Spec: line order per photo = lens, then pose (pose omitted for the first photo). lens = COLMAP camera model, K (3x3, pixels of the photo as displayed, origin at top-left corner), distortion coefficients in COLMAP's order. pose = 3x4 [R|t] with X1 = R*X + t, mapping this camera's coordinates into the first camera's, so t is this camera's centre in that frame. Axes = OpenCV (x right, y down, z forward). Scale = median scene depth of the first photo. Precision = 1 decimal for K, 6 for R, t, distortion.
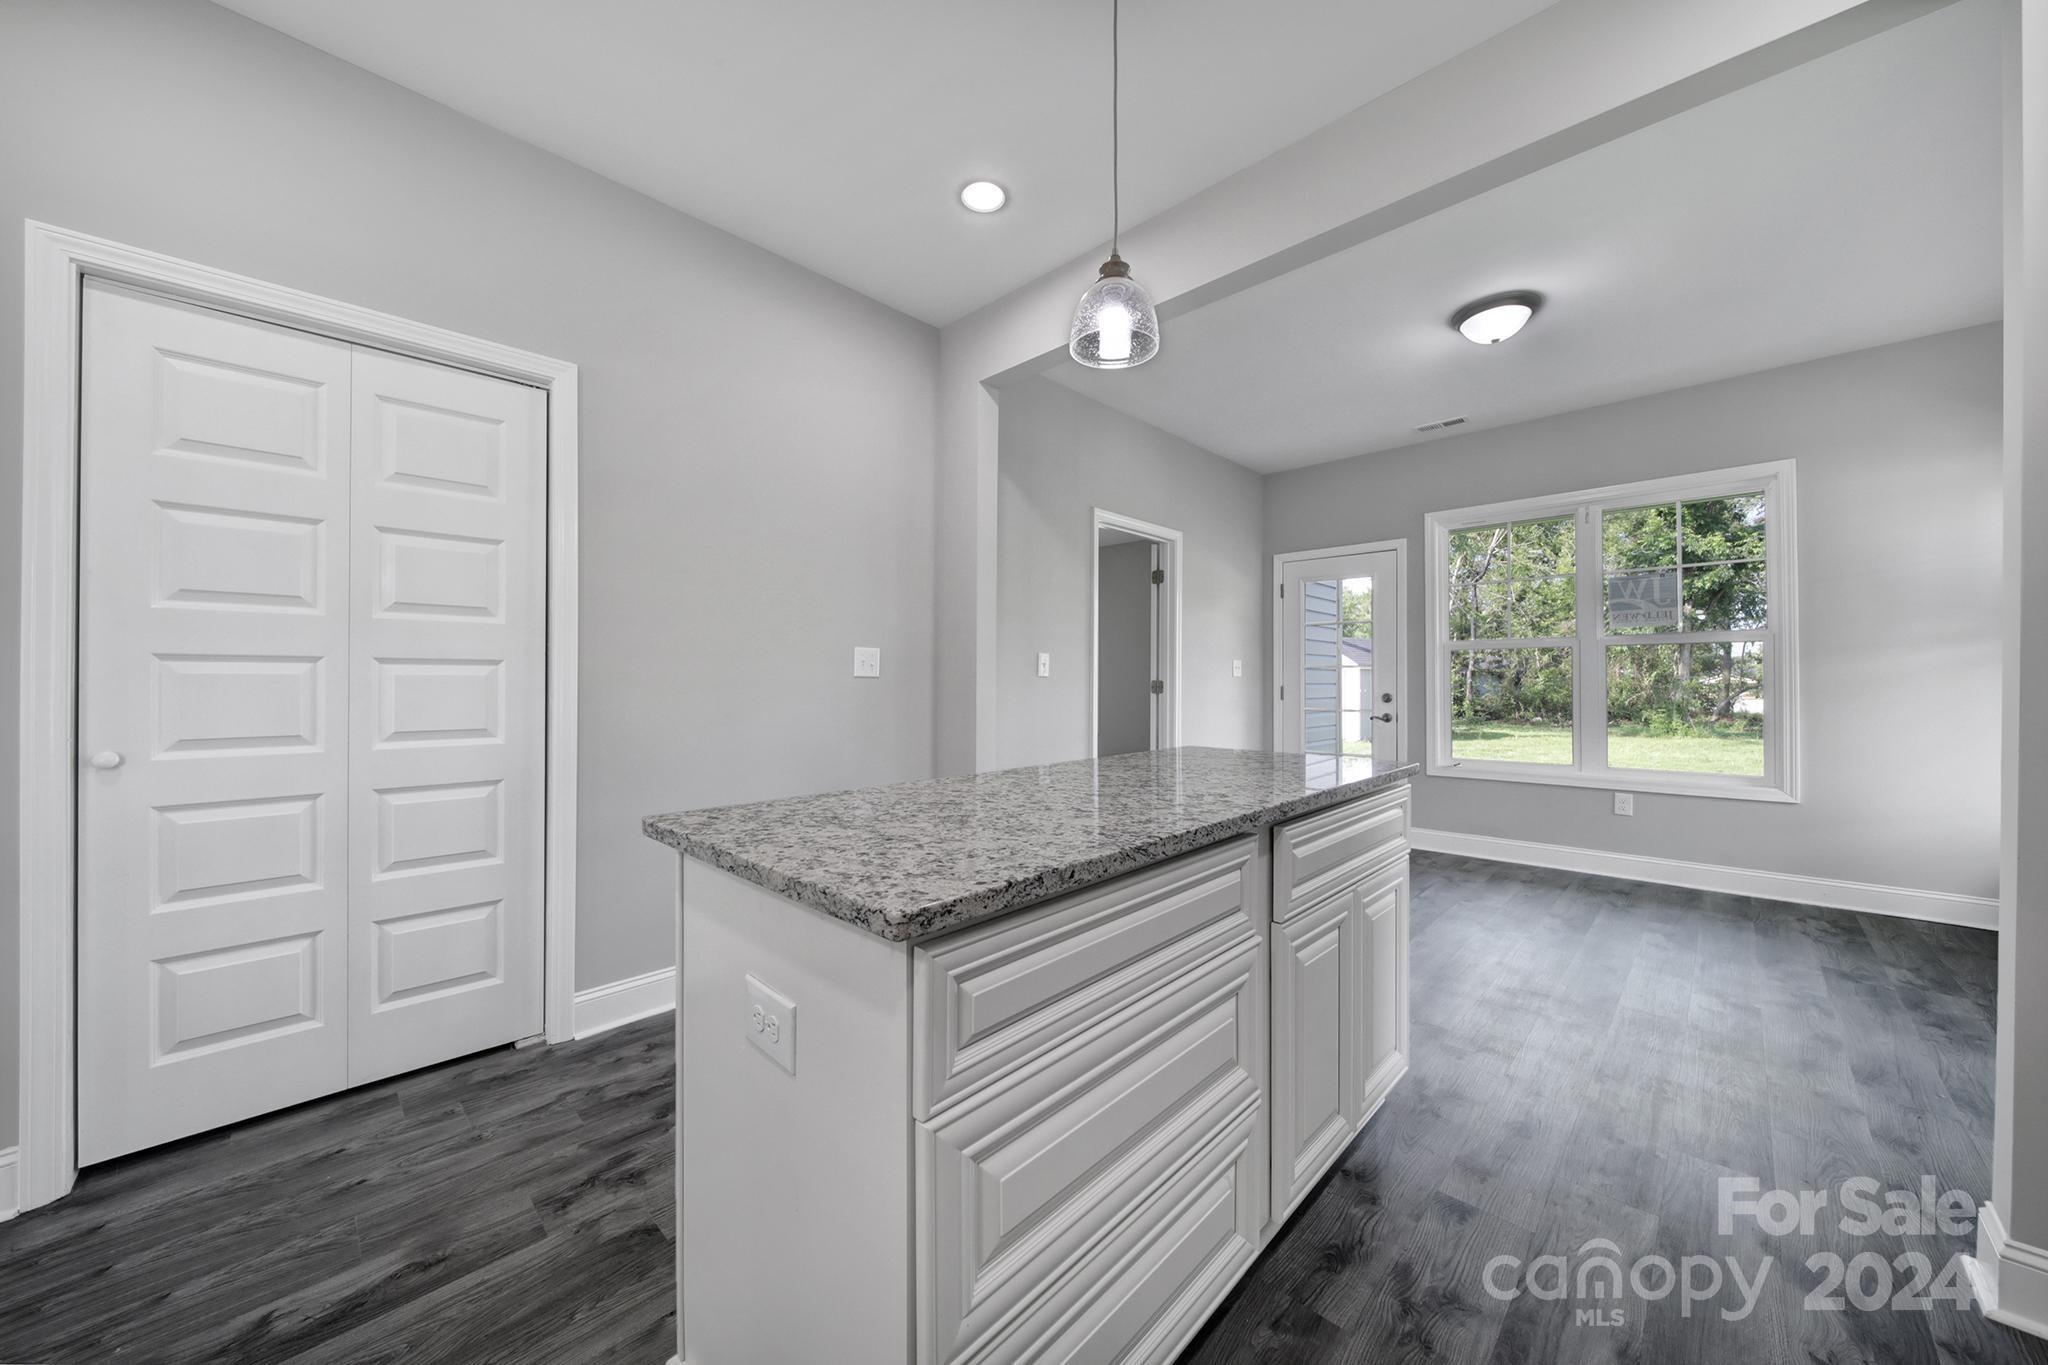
lens RADIAL K [[729.5, 0, 1023.3], [0, 729.5, 673.2], [0, 0, 1]] dist [-0.000880, -0.000222]
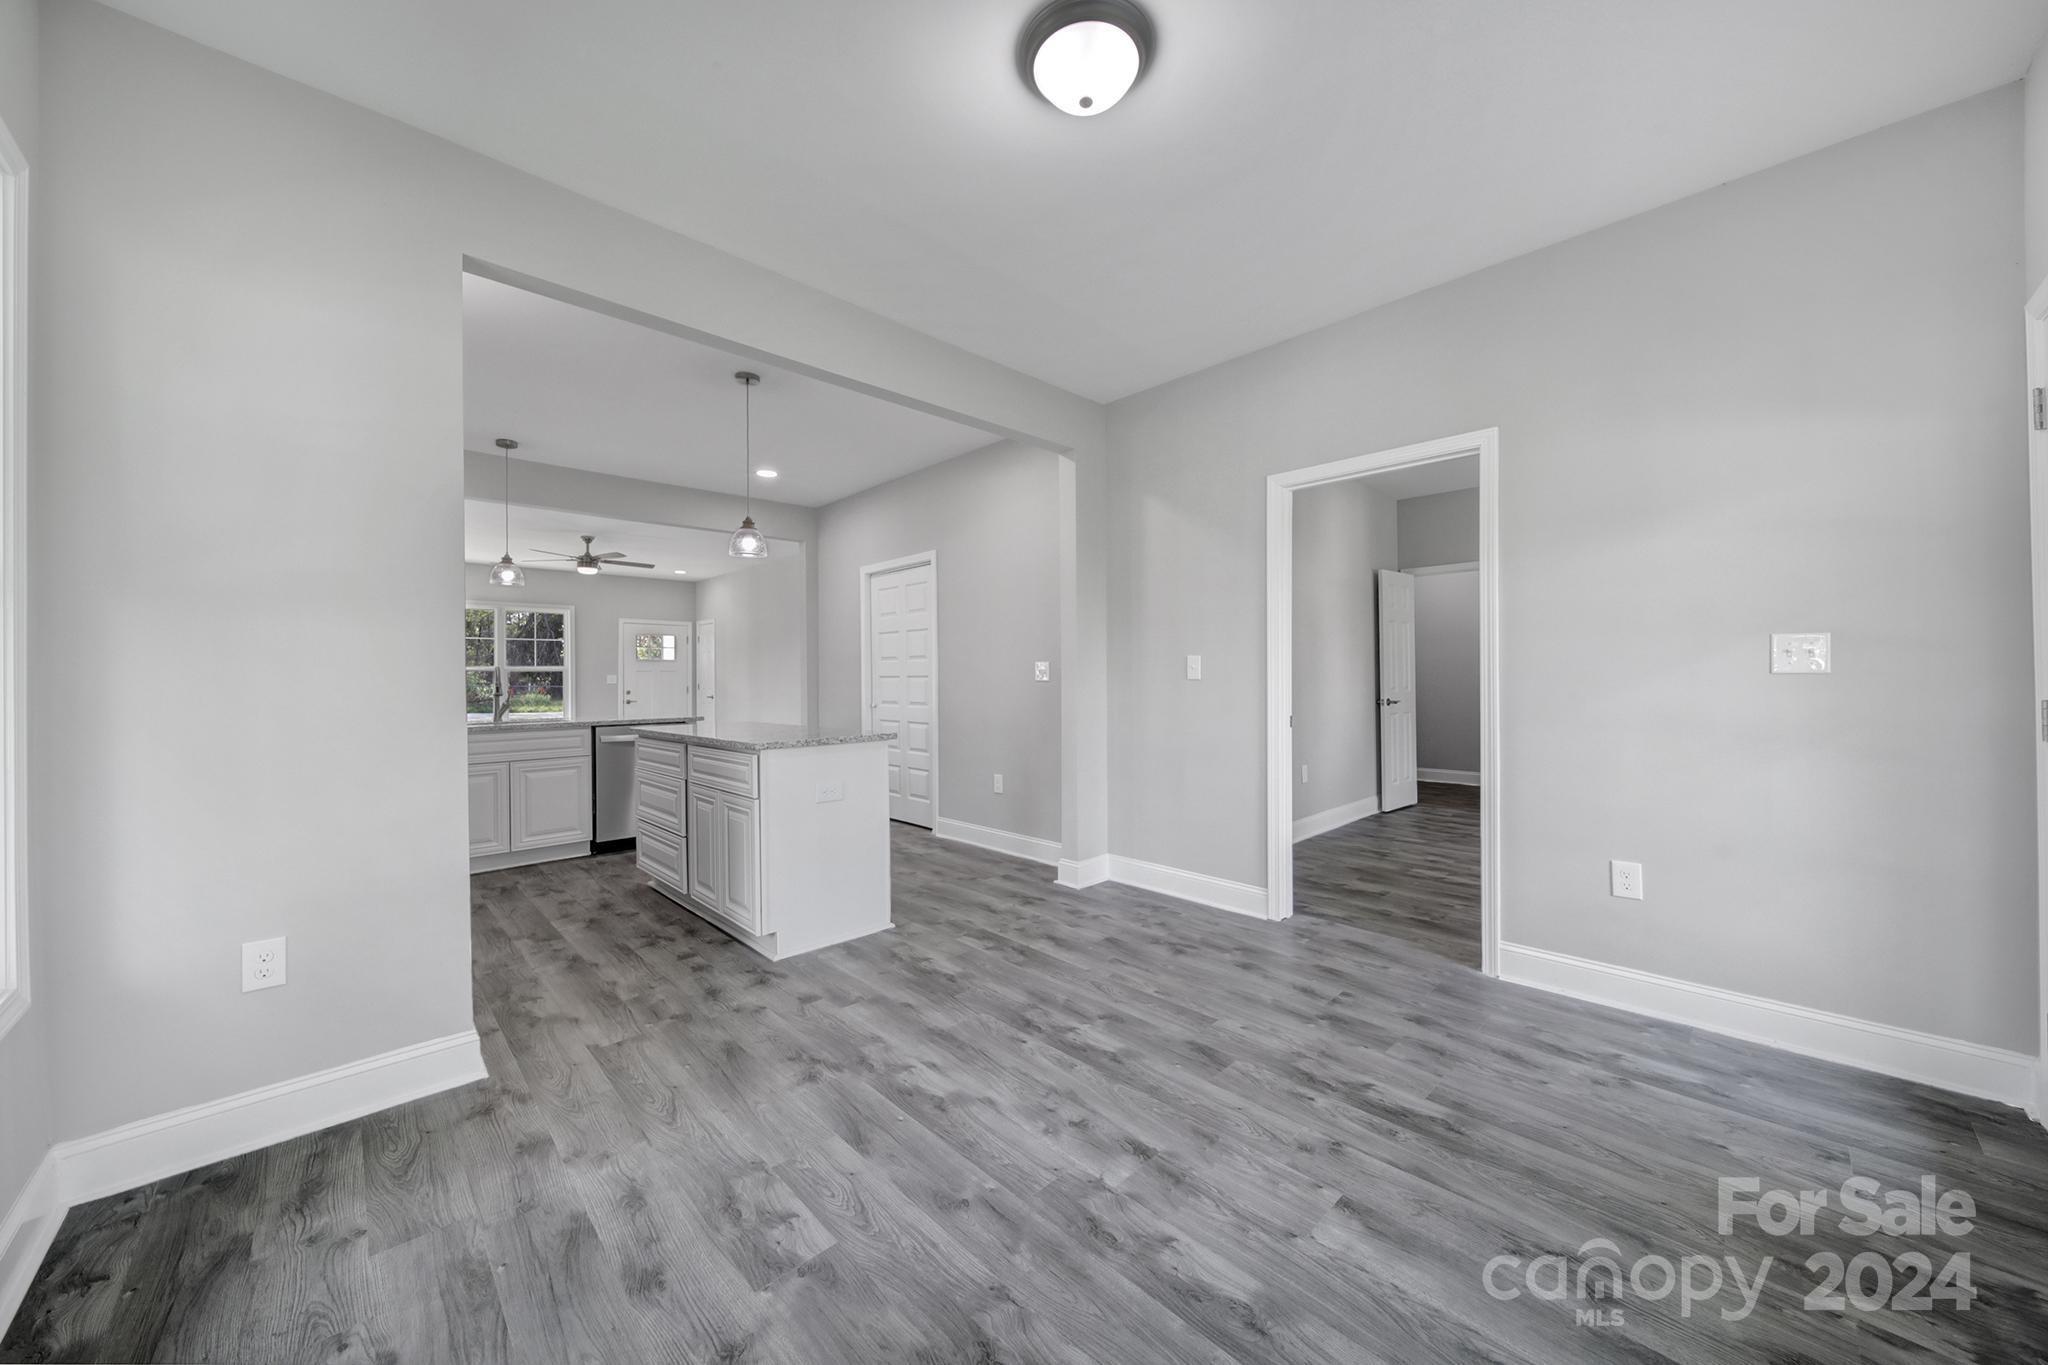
lens RADIAL K [[722.7, 0, 1017.0], [0, 722.7, 687.0], [0, 0, 1]] dist [-0.000519, -0.001058]
pose [[-0.042761, 0.012589, -0.999006, 1.055725], [0.020021, 0.999731, 0.011741, -0.001602], [0.998885, -0.019499, -0.043002, 0.841072]]
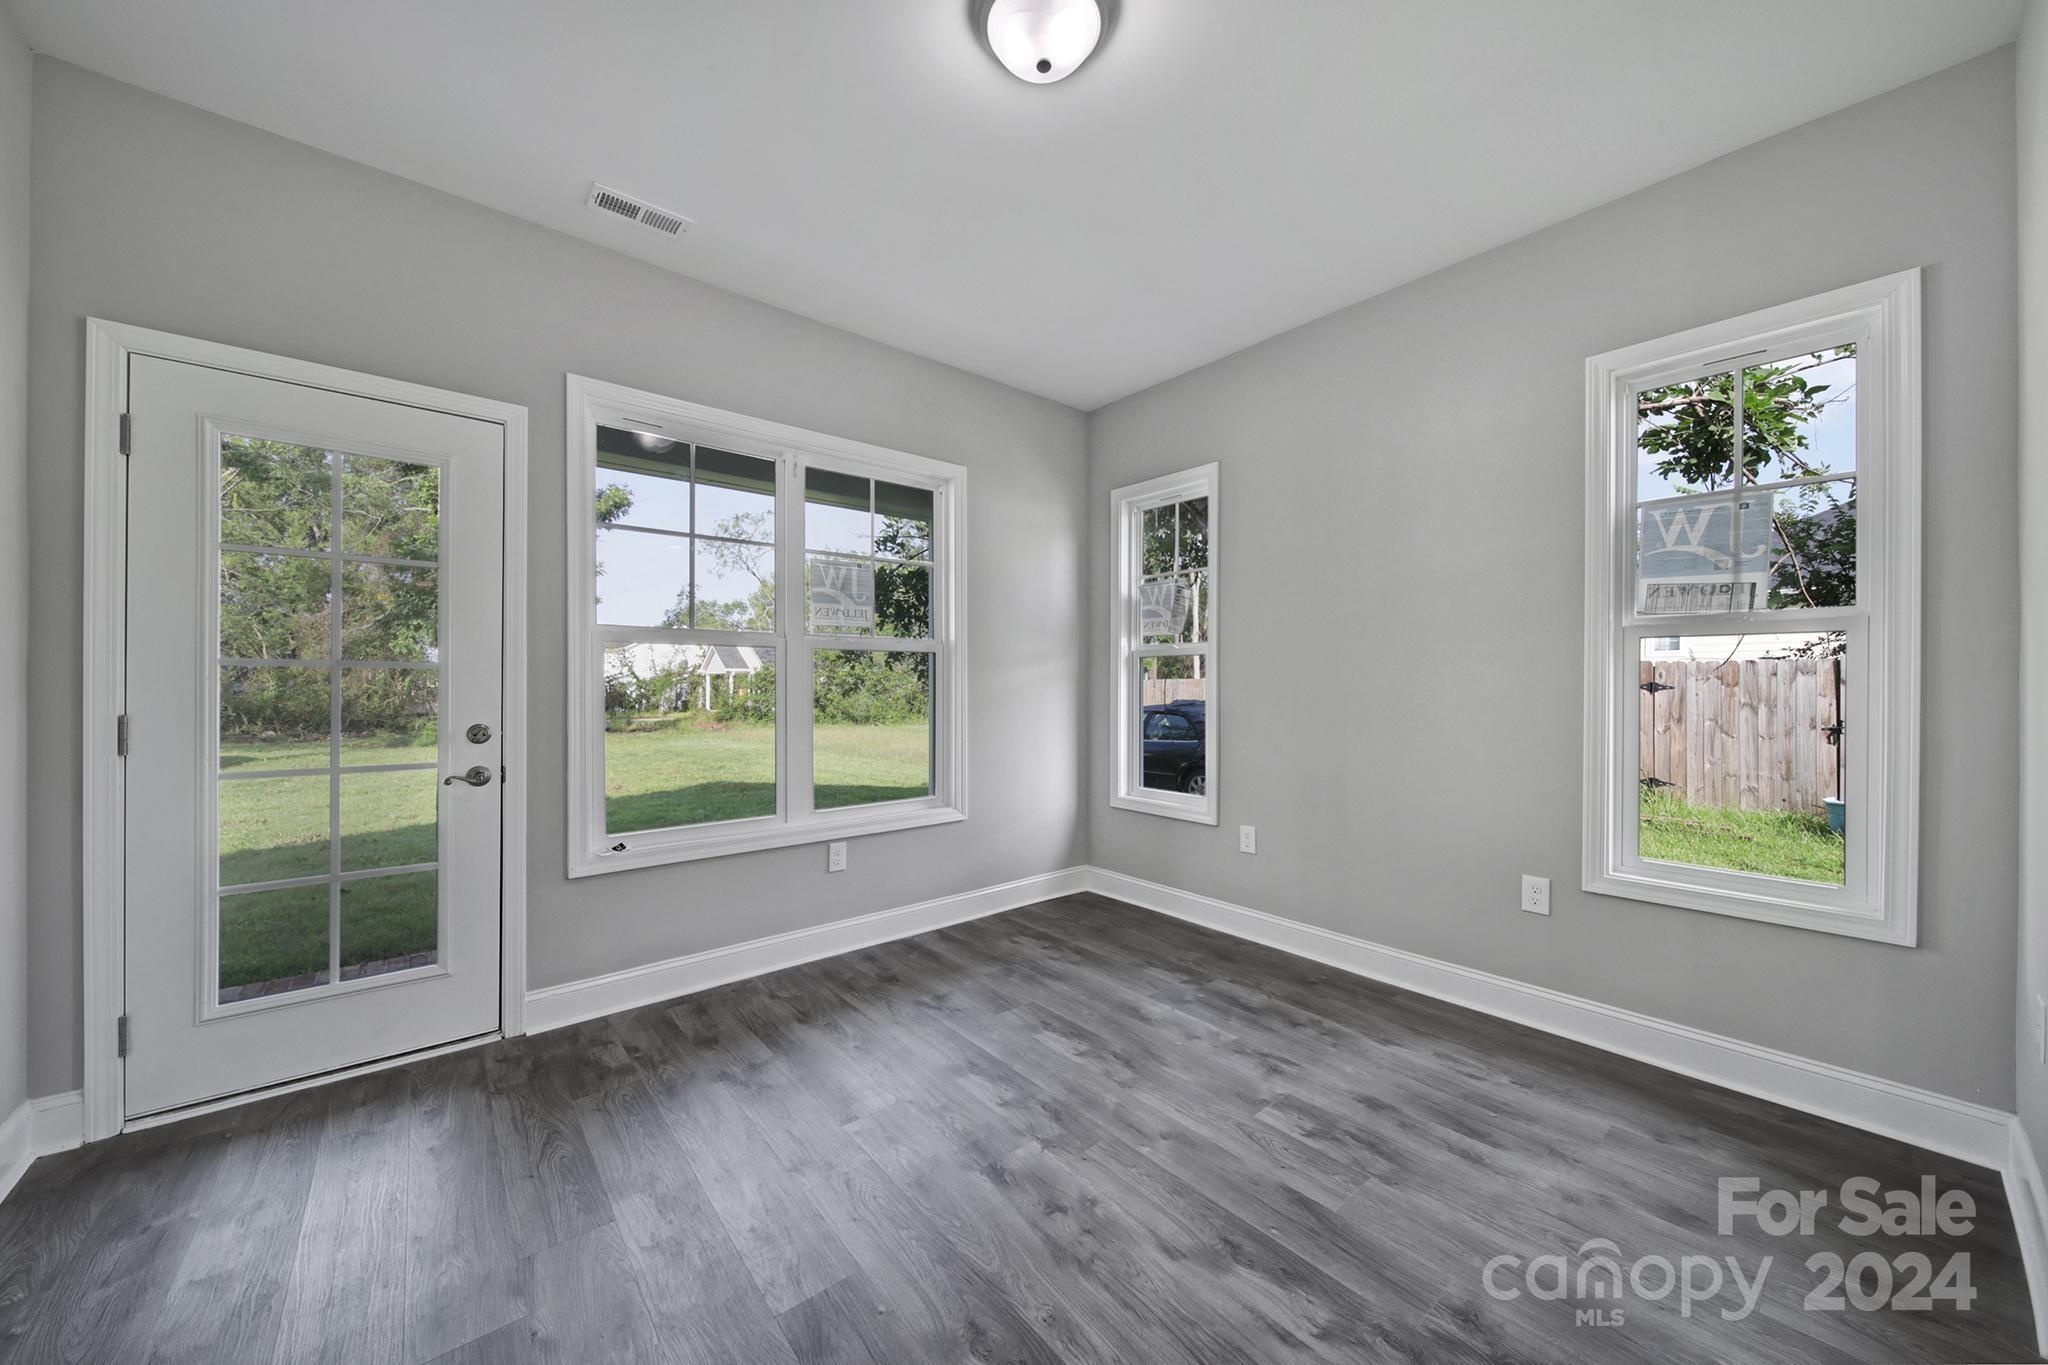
lens RADIAL K [[722.7, 0, 1017.0], [0, 722.7, 687.0], [0, 0, 1]] dist [-0.000519, -0.001058]
pose [[0.111310, 0.000495, 0.993786, 0.104997], [-0.013679, 0.999906, 0.001034, -0.002054], [-0.993692, -0.013709, 0.111307, 0.835493]]
